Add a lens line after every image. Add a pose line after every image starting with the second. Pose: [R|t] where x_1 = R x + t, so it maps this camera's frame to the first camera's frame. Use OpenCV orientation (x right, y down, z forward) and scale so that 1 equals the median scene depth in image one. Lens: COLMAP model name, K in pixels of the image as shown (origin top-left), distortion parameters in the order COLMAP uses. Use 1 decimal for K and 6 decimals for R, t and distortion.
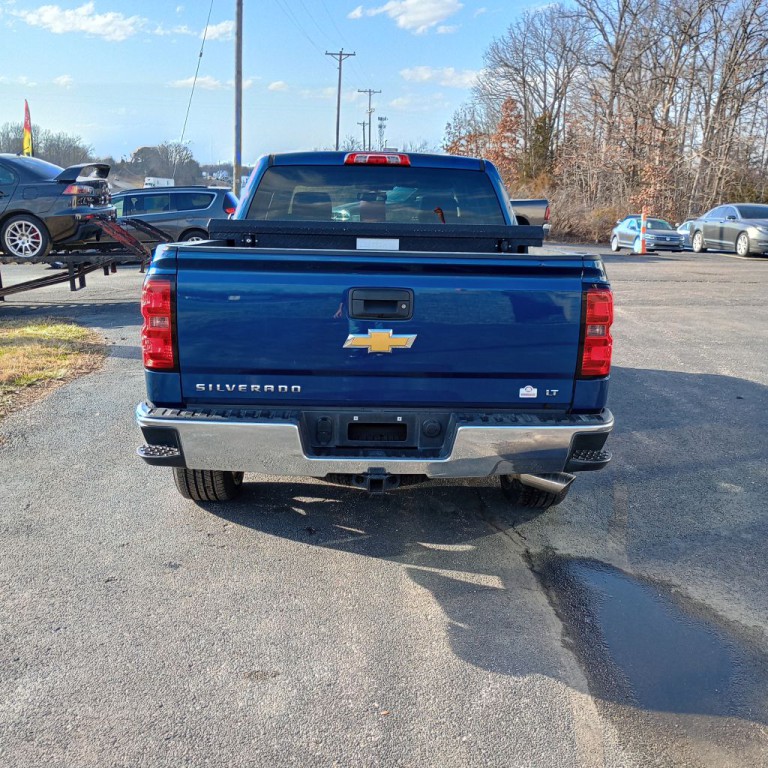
lens RADIAL K [[843.5, 0, 392.0], [0, 843.5, 368.2], [0, 0, 1]] dist [0.009111, 0.000000]
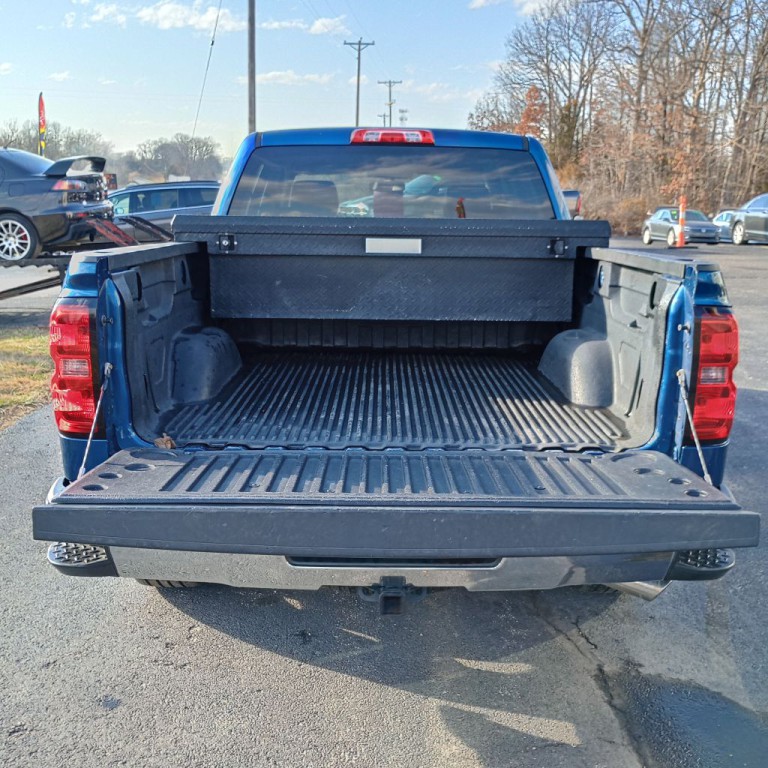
lens RADIAL K [[843.5, 0, 397.4], [0, 843.5, 387.2], [0, 0, 1]] dist [0.009111, 0.000000]
pose [[0.999748, -0.007722, -0.021092, 0.000666], [0.008316, 0.999567, 0.028211, -0.015497], [0.020865, -0.028380, 0.999379, 0.088013]]
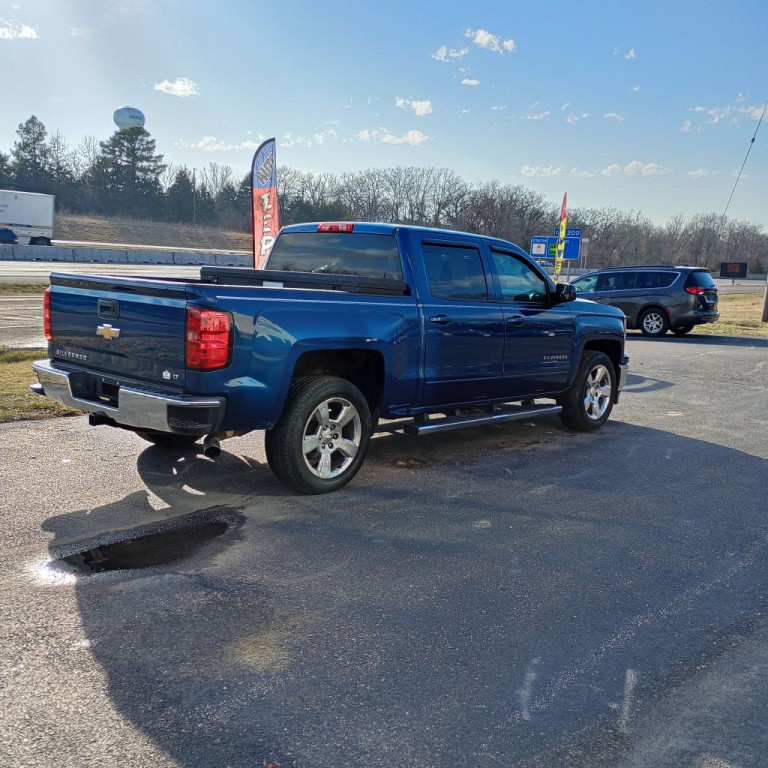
lens RADIAL K [[843.5, 0, 388.9], [0, 843.5, 383.0], [0, 0, 1]] dist [0.009111, 0.000000]
pose [[0.720180, 0.103071, -0.686088, 0.401767], [-0.160298, 0.986866, -0.020006, 0.002734], [0.675015, 0.124386, 0.727244, 0.052701]]
